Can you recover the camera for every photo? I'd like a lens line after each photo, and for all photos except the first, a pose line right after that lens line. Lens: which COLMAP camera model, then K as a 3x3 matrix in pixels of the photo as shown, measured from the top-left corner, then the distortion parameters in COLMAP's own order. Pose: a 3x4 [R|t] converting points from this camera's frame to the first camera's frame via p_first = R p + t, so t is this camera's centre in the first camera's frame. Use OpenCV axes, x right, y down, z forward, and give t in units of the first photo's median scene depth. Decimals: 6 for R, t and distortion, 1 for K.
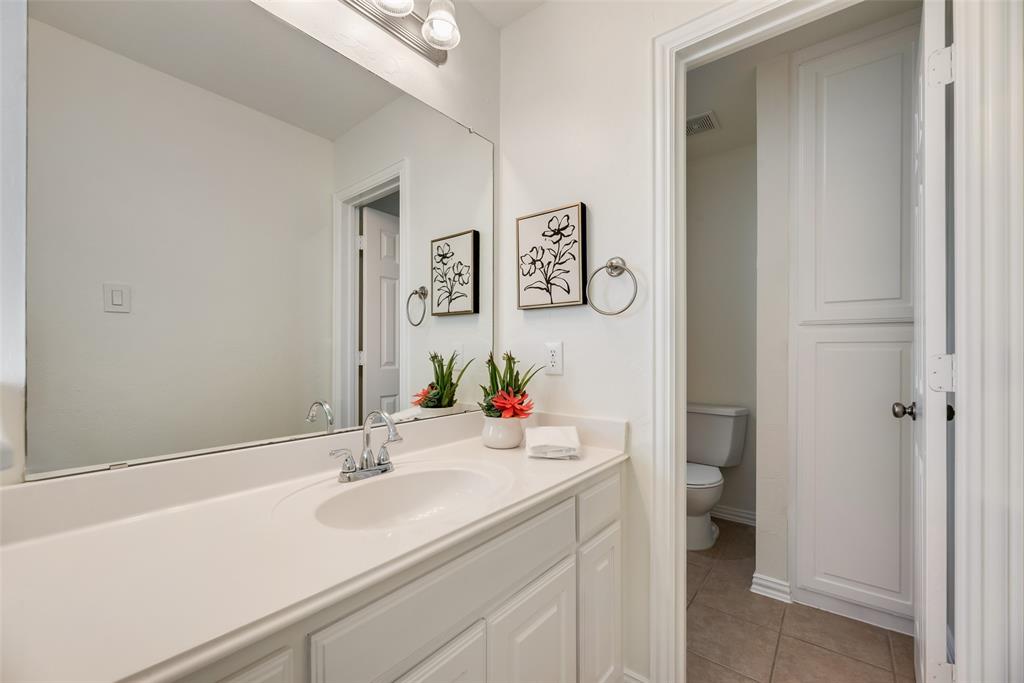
lens RADIAL K [[417.2, 0, 512.3], [0, 417.2, 351.8], [0, 0, 1]] dist [0.002046, 0.000054]
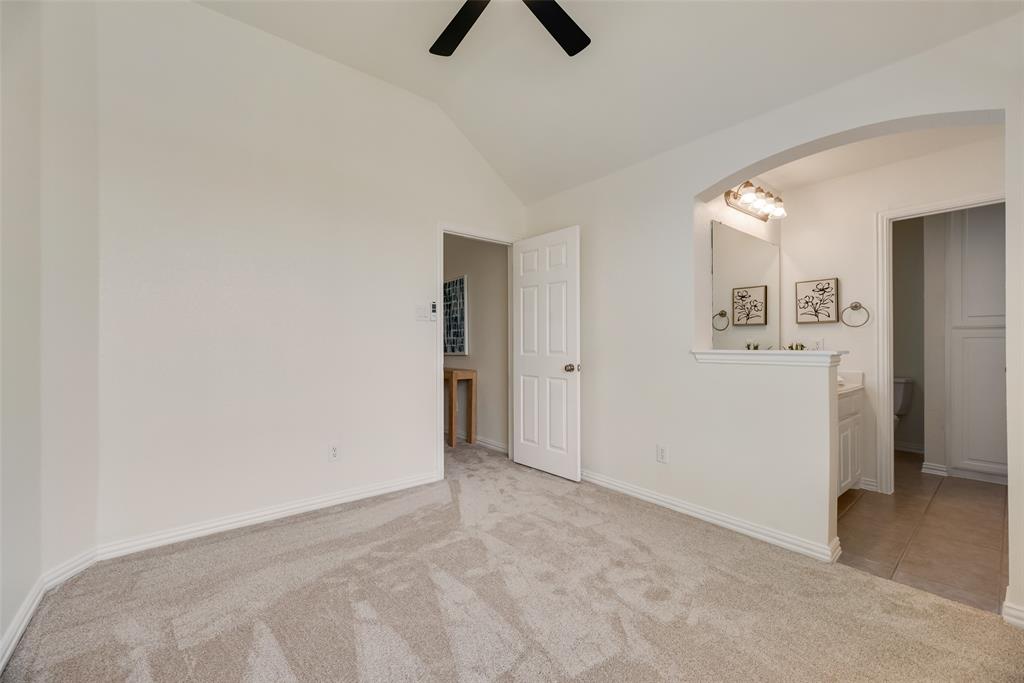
lens RADIAL K [[417.2, 0, 512.2], [0, 417.2, 346.0], [0, 0, 1]] dist [0.002046, 0.000054]
pose [[0.976151, -0.004352, -0.217047, -1.027415], [0.004919, 0.999986, 0.002072, 0.003885], [0.217035, -0.003090, 0.976159, -1.554437]]
